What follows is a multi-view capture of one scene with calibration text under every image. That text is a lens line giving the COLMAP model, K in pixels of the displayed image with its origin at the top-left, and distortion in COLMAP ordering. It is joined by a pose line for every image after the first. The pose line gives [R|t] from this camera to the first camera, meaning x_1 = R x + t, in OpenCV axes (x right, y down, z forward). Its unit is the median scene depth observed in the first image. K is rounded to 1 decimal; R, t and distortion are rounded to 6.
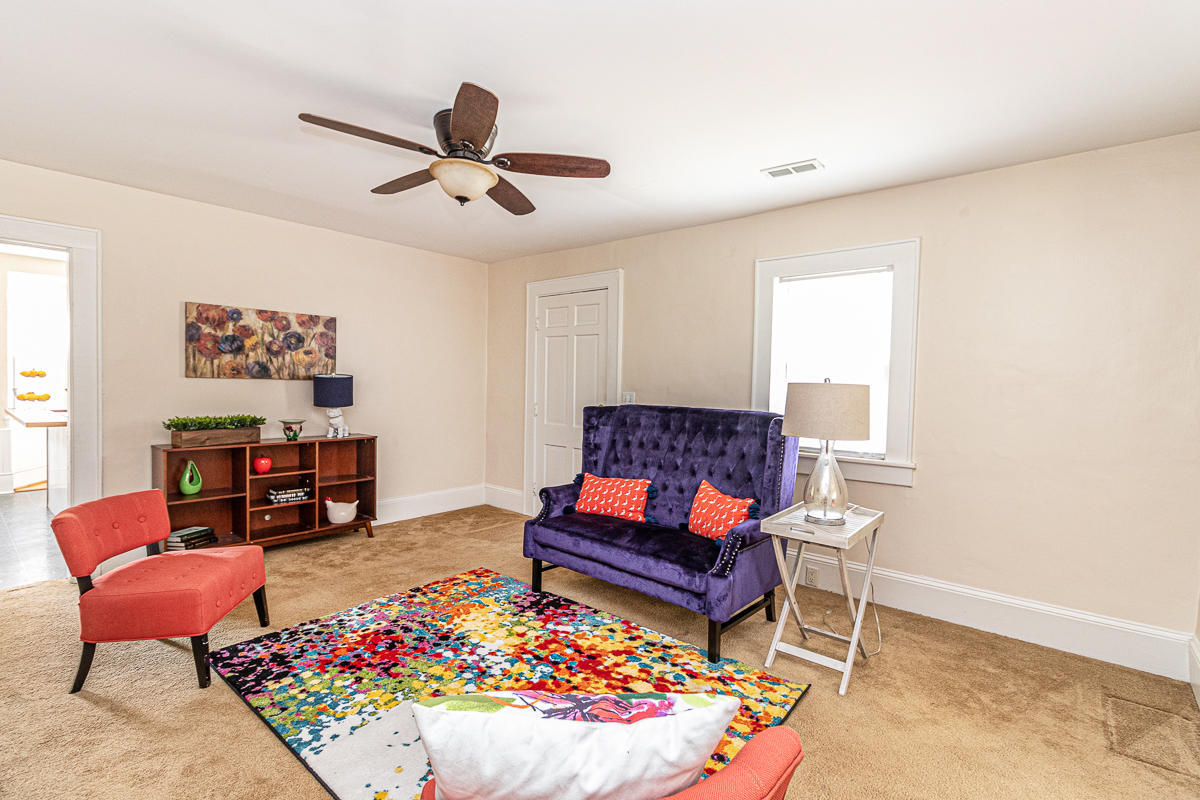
lens RADIAL K [[558.4, 0, 600.0], [0, 558.4, 400.0], [0, 0, 1]] dist [0.001565, 0.000090]
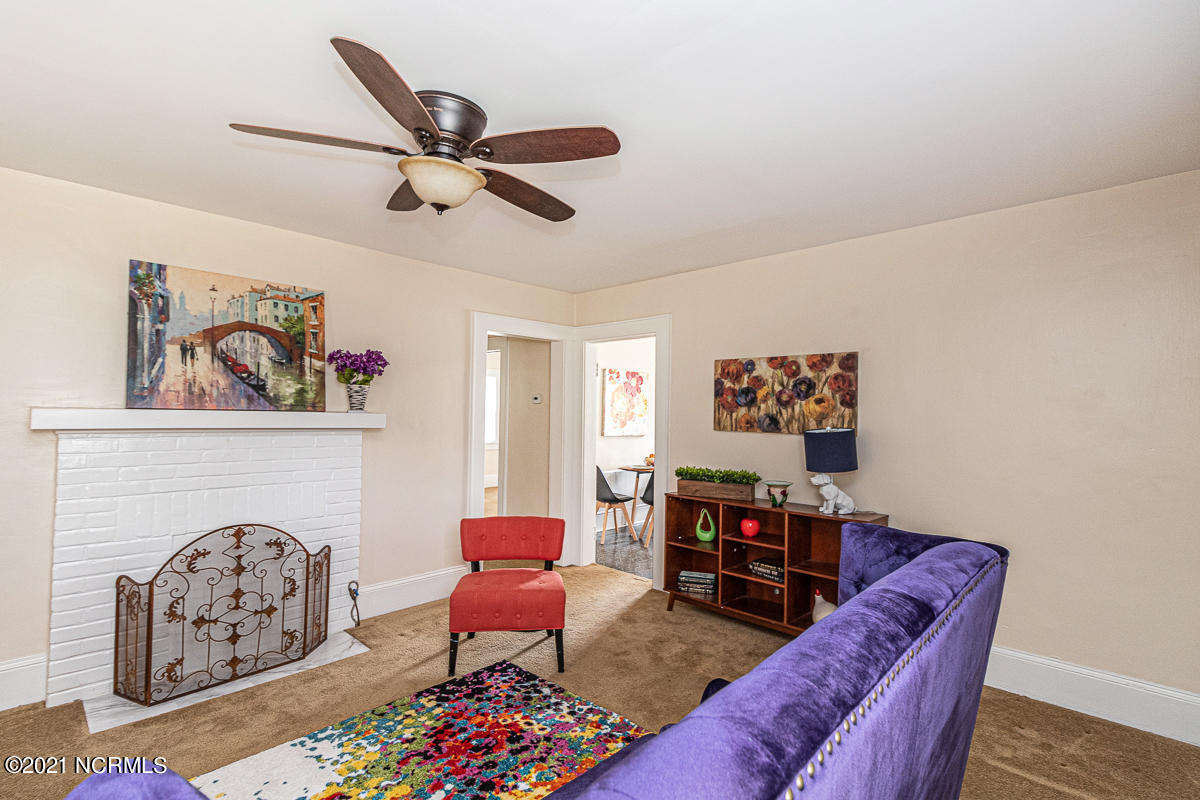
lens RADIAL K [[558.4, 0, 600.0], [0, 558.4, 400.0], [0, 0, 1]] dist [0.001565, 0.000090]
pose [[-0.048893, -0.047583, -0.997670, 0.325878], [-0.052989, 0.997581, -0.044982, -0.037281], [0.997397, 0.050666, -0.051296, 0.805345]]
